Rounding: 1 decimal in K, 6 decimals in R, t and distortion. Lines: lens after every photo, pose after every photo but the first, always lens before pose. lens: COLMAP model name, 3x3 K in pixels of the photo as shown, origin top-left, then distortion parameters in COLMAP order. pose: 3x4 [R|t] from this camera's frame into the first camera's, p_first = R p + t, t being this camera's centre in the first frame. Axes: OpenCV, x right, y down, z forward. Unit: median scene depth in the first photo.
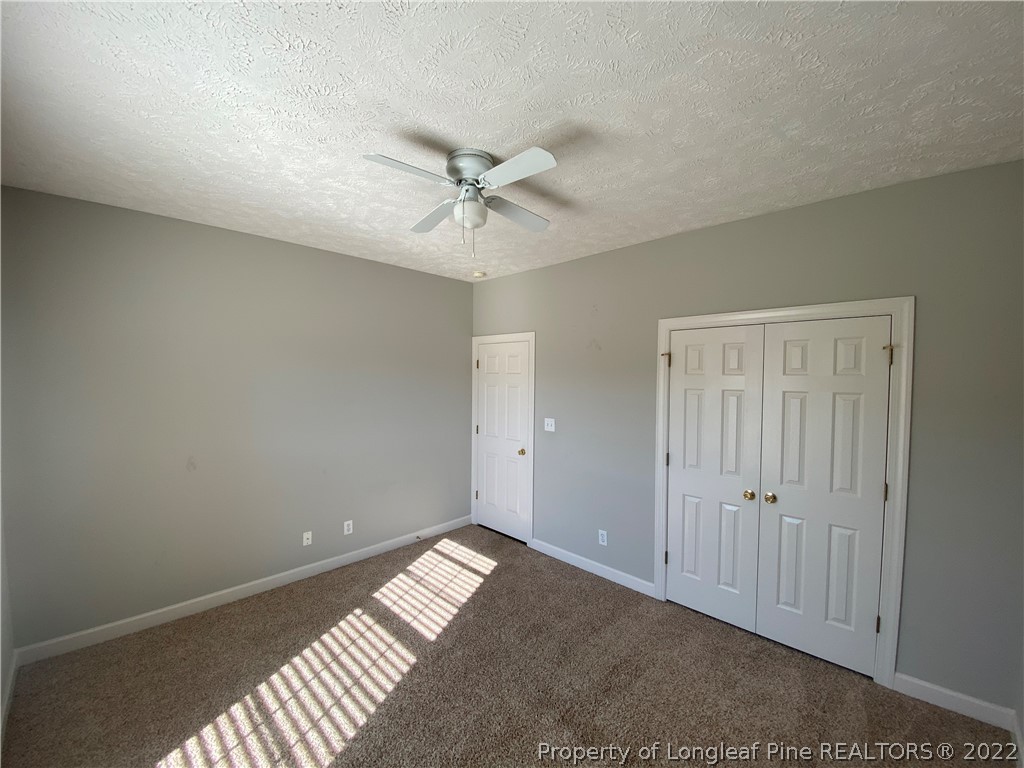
lens RADIAL K [[416.3, 0, 518.4], [0, 416.3, 385.5], [0, 0, 1]] dist [0.008066, -0.013120]
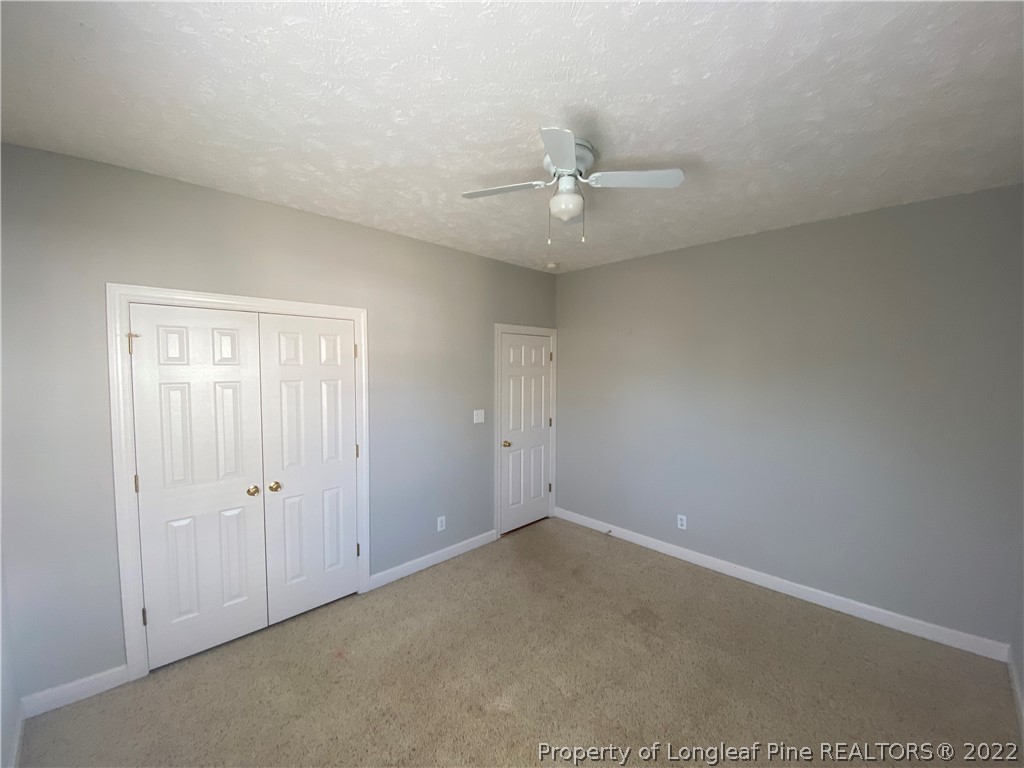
lens RADIAL K [[416.3, 0, 523.0], [0, 416.3, 388.2], [0, 0, 1]] dist [0.008066, -0.013120]
pose [[0.011108, -0.056082, 0.998364, -0.426253], [0.023343, 0.998168, 0.055812, -0.012154], [-0.999666, 0.022685, 0.012397, 0.411812]]
